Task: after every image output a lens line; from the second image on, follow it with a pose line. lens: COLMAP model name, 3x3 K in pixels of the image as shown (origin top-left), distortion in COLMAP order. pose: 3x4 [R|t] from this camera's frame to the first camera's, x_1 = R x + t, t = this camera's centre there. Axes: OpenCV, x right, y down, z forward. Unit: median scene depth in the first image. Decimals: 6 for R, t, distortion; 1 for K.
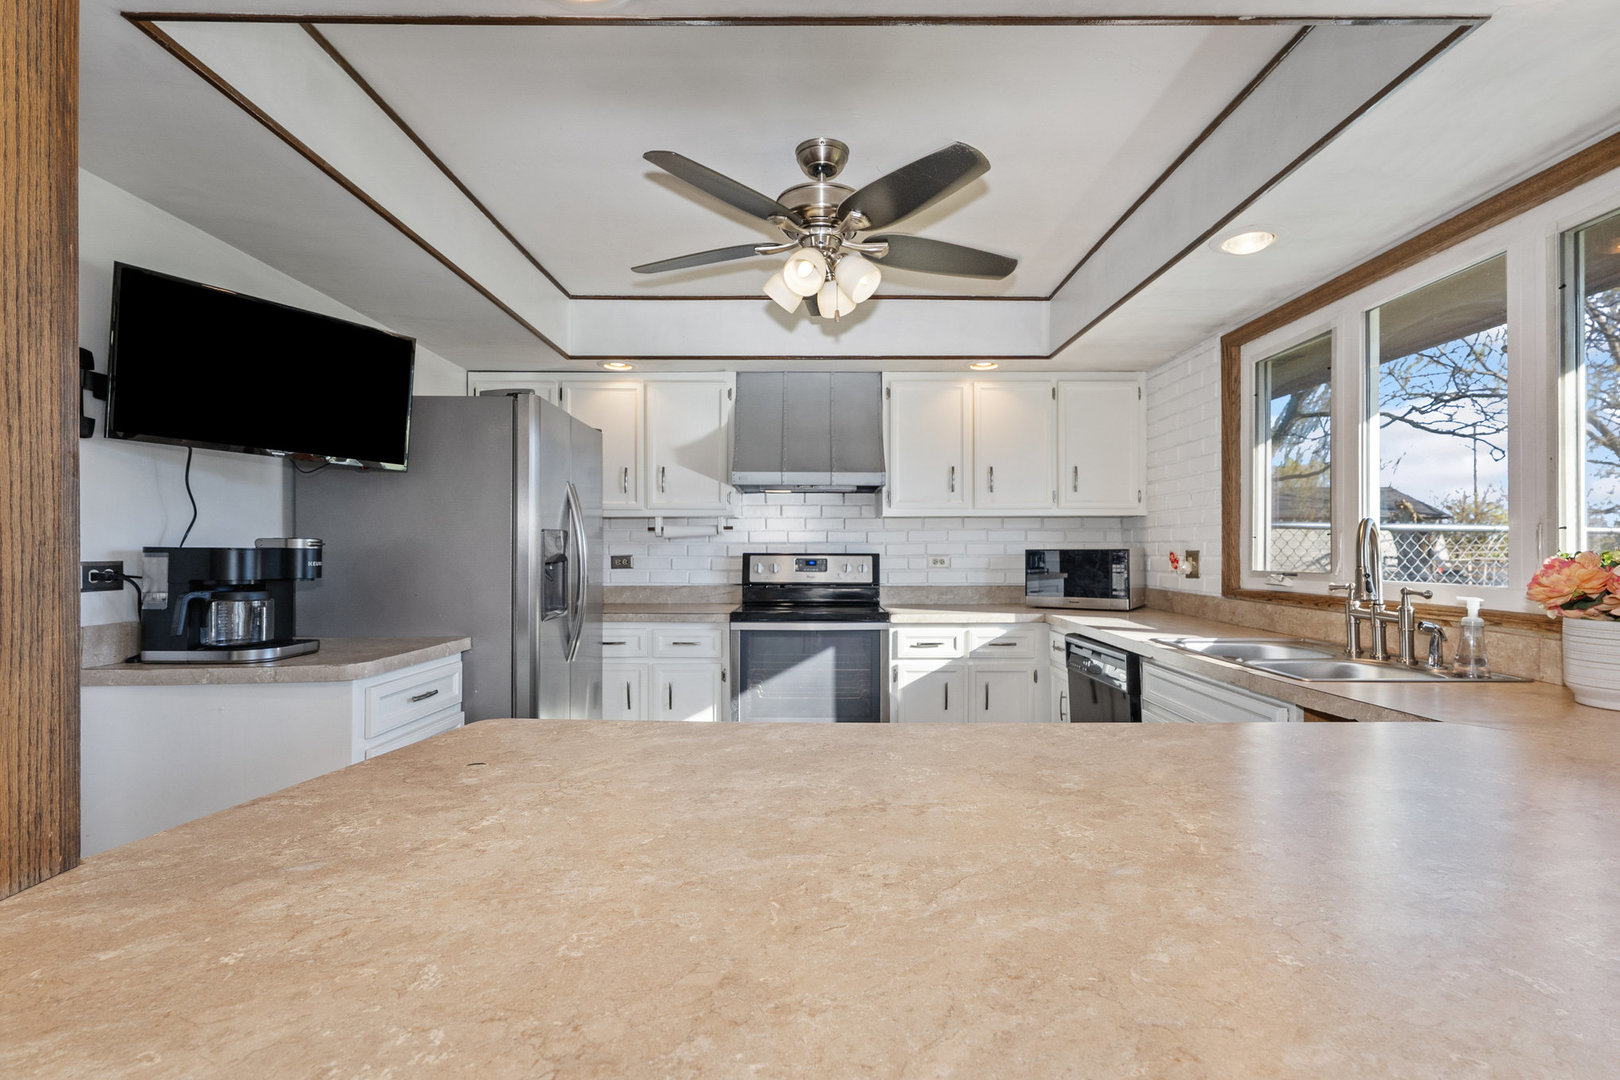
lens RADIAL K [[747.6, 0, 809.5], [0, 747.6, 548.2], [0, 0, 1]] dist [0.002114, 0.000080]
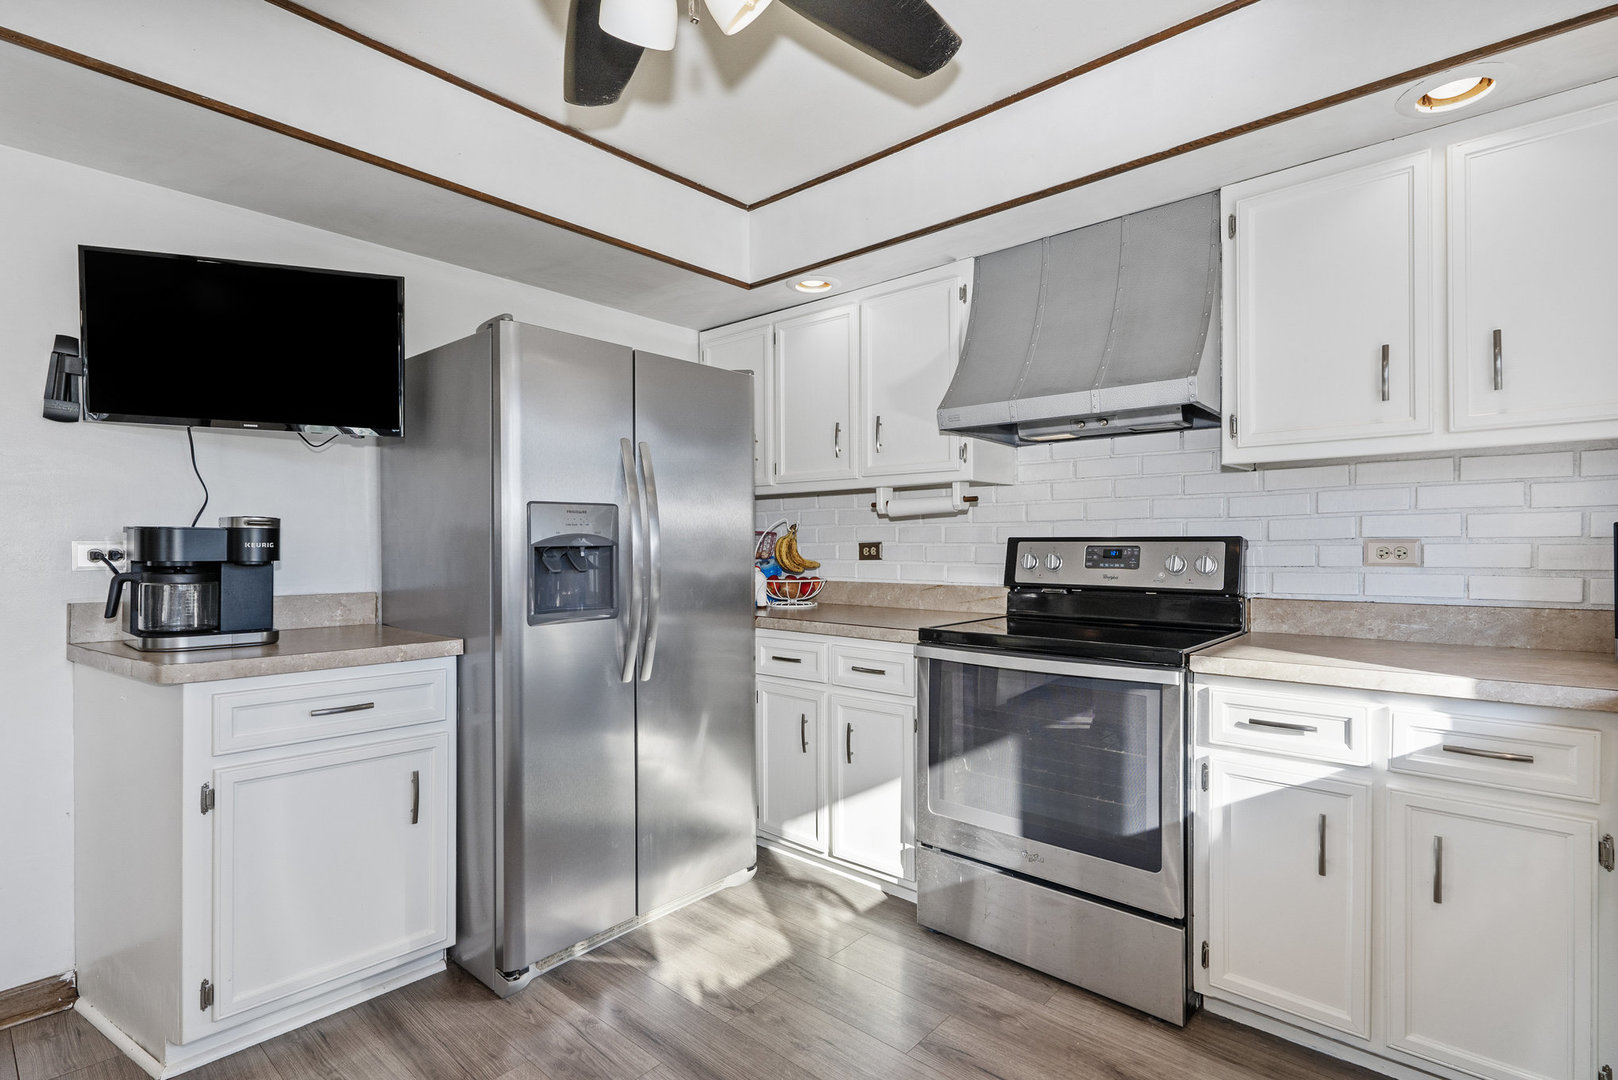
lens RADIAL K [[775.5, 0, 809.0], [0, 775.5, 544.3], [0, 0, 1]] dist [0.004282, 0.000500]
pose [[0.750049, -0.002255, -0.661378, 0.239933], [0.003407, 0.999994, 0.000455, 0.011907], [0.661373, -0.002595, 0.750052, 0.402212]]
